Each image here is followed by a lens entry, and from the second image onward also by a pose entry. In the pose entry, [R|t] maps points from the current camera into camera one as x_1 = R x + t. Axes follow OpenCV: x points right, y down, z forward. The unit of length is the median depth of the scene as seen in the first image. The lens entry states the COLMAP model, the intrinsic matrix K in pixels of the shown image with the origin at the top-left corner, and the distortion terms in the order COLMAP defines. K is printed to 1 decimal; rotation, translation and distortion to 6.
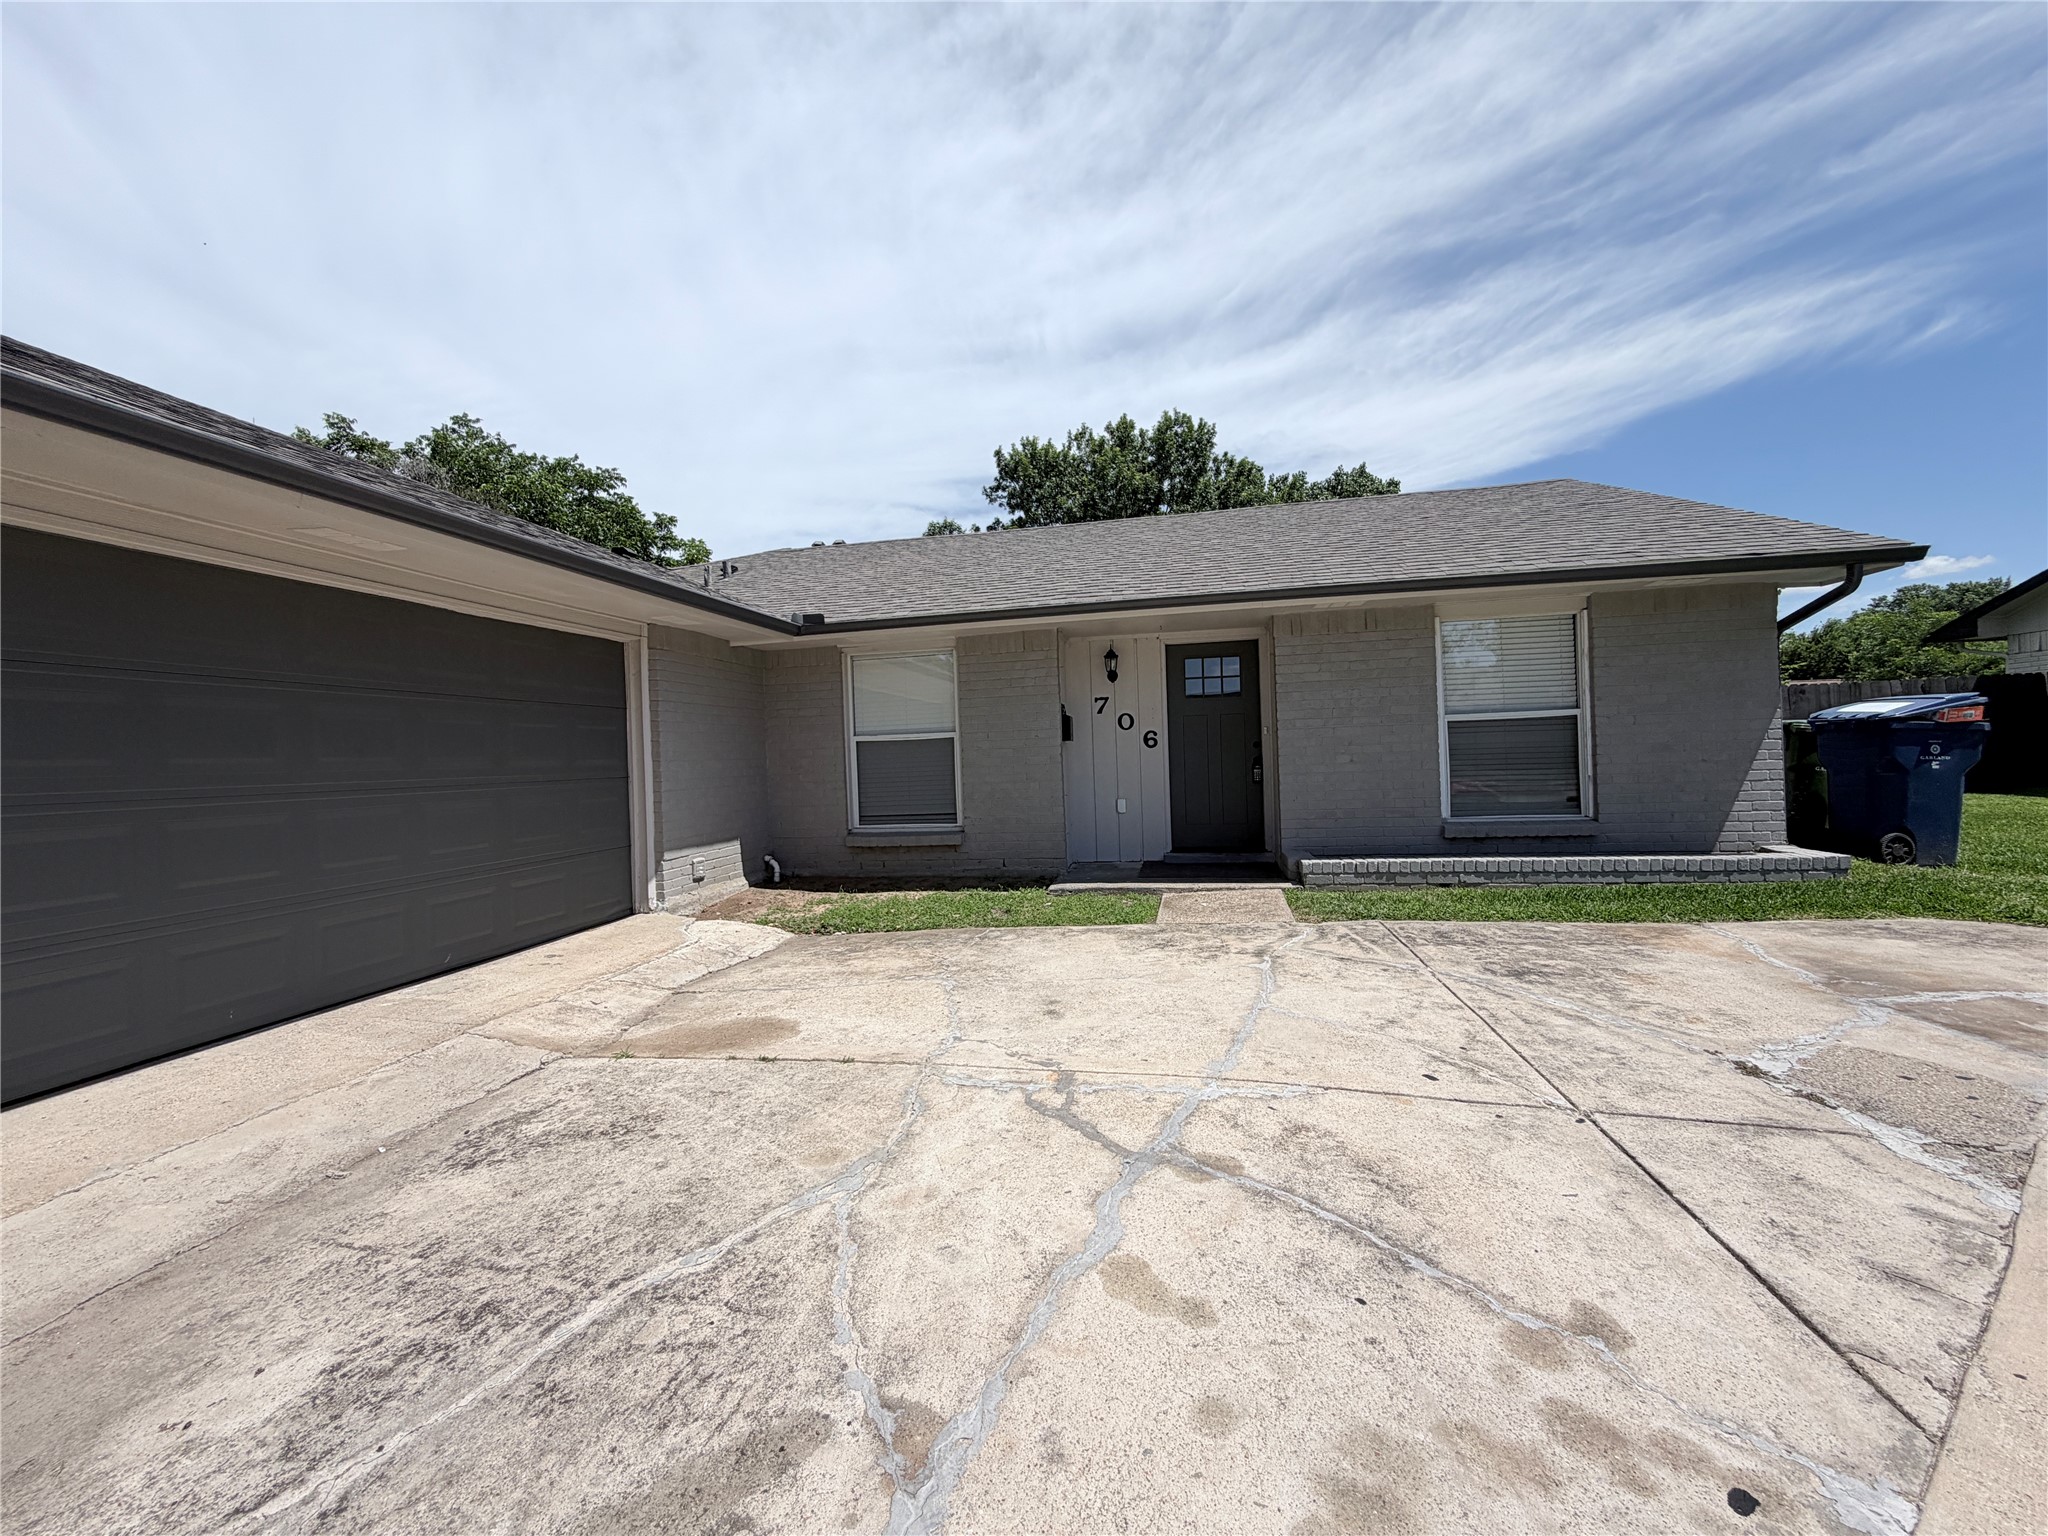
lens RADIAL K [[818.7, 0, 1020.7], [0, 818.7, 764.9], [0, 0, 1]] dist [-0.000191, -0.000212]
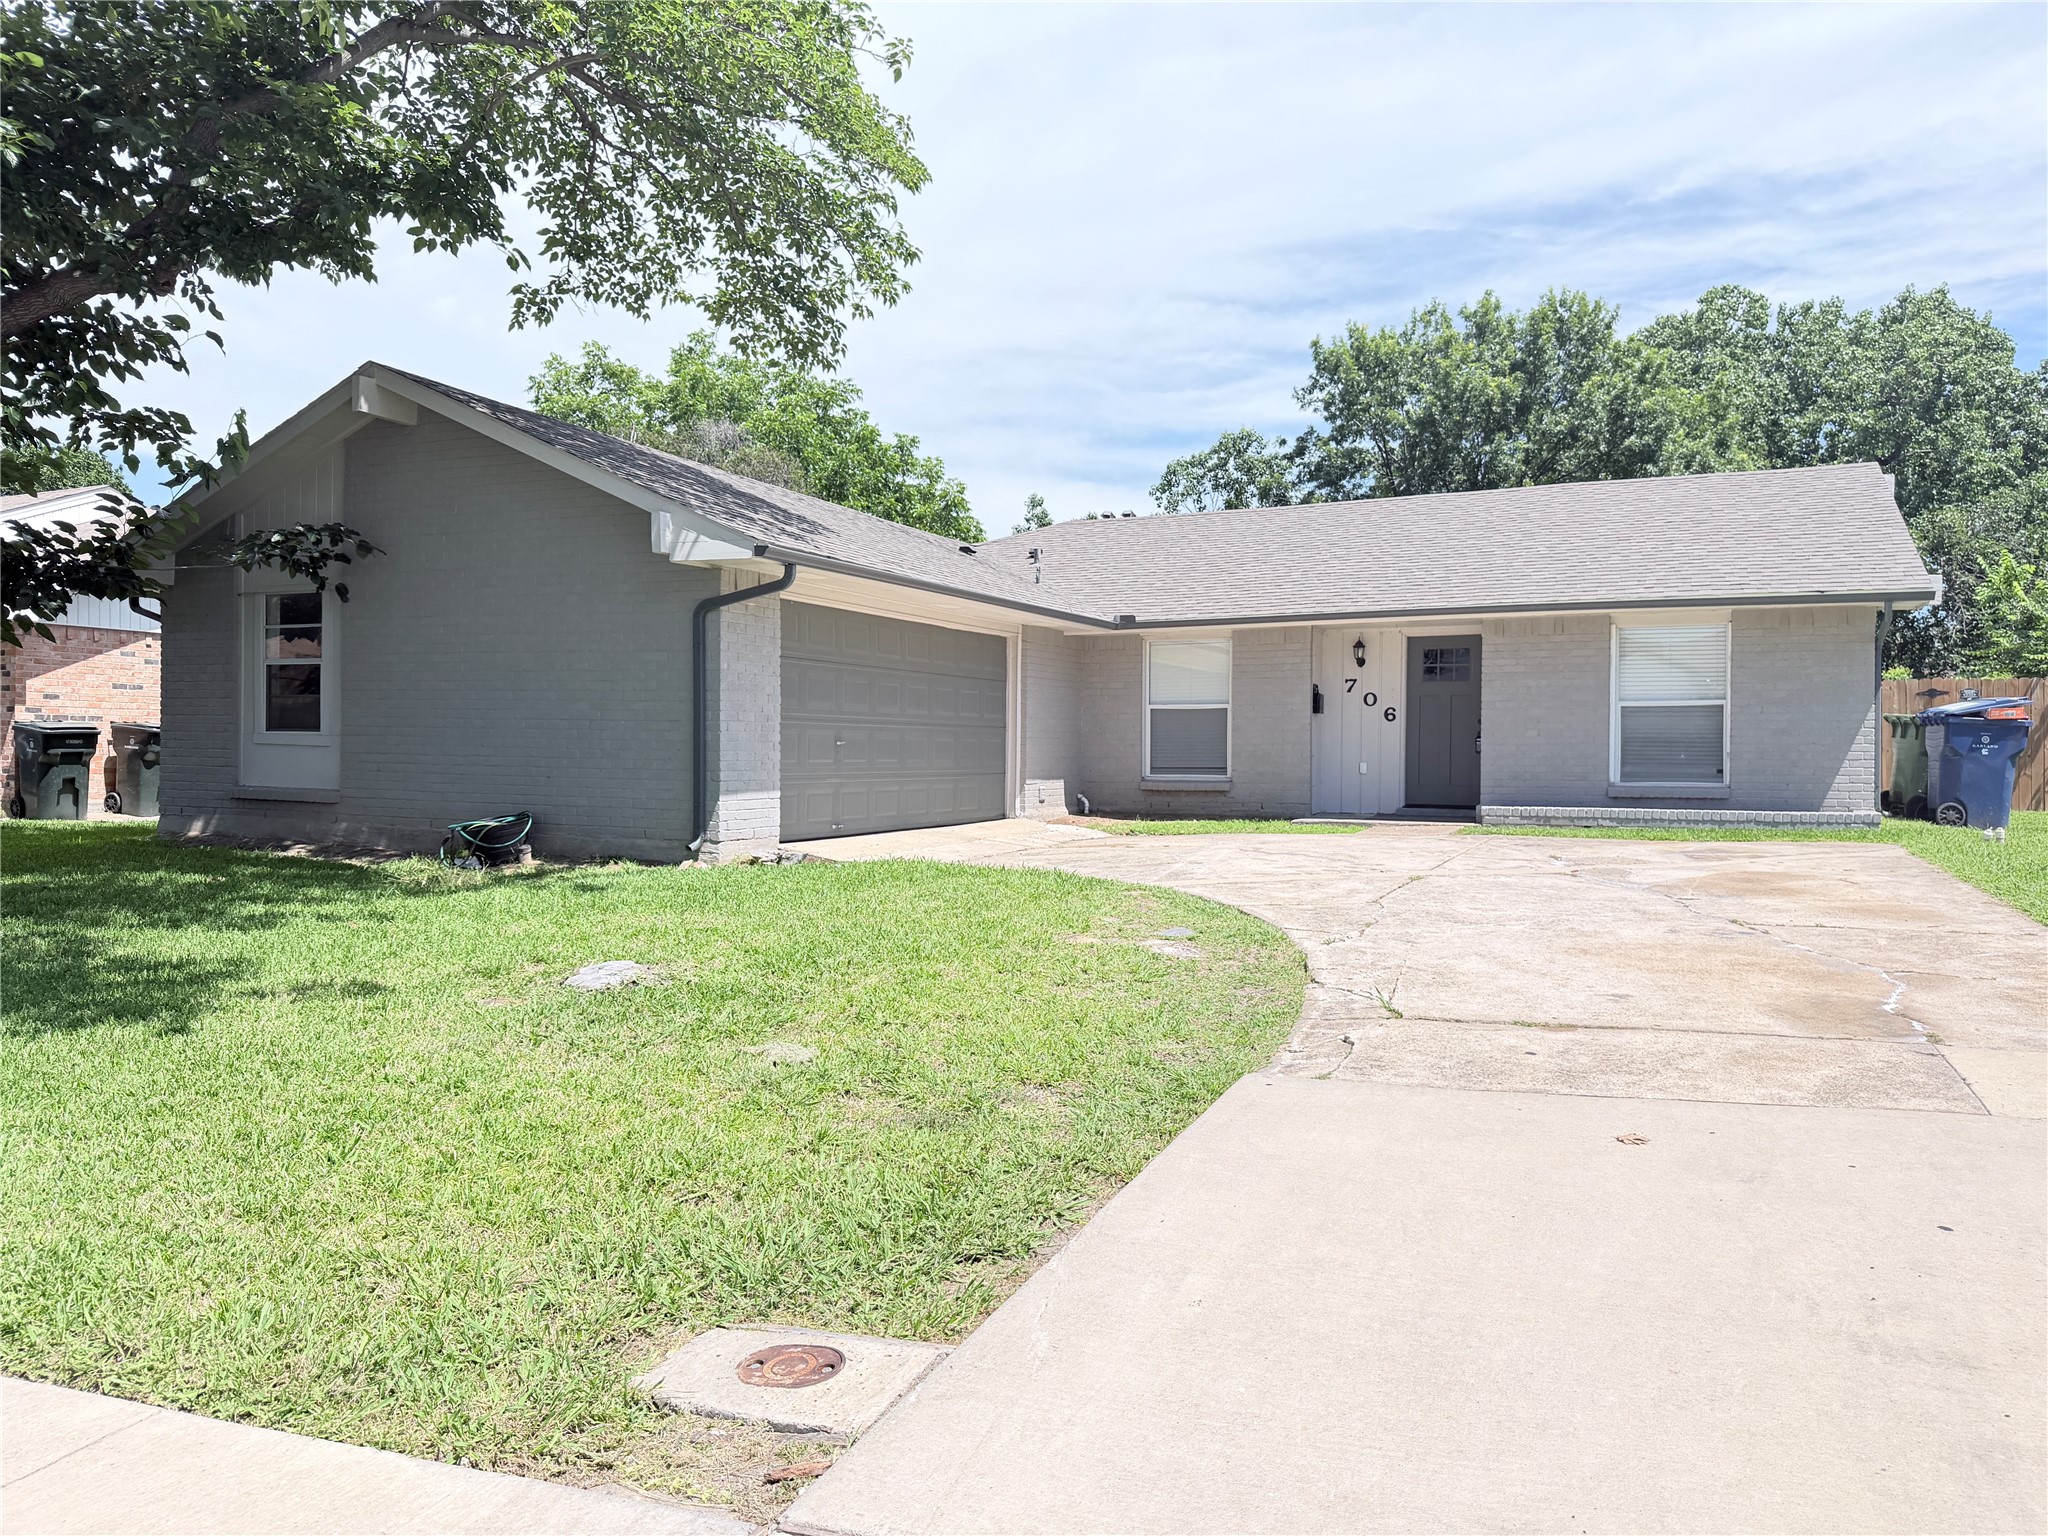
lens RADIAL K [[1438.0, 0, 1024.0], [0, 1438.0, 768.0], [0, 0, 1]] dist [0.154067, -0.262925]
pose [[0.971266, 0.042142, -0.234237, 0.147546], [-0.041030, 0.999112, 0.009620, 0.053740], [0.234435, 0.000267, 0.972132, -1.318649]]
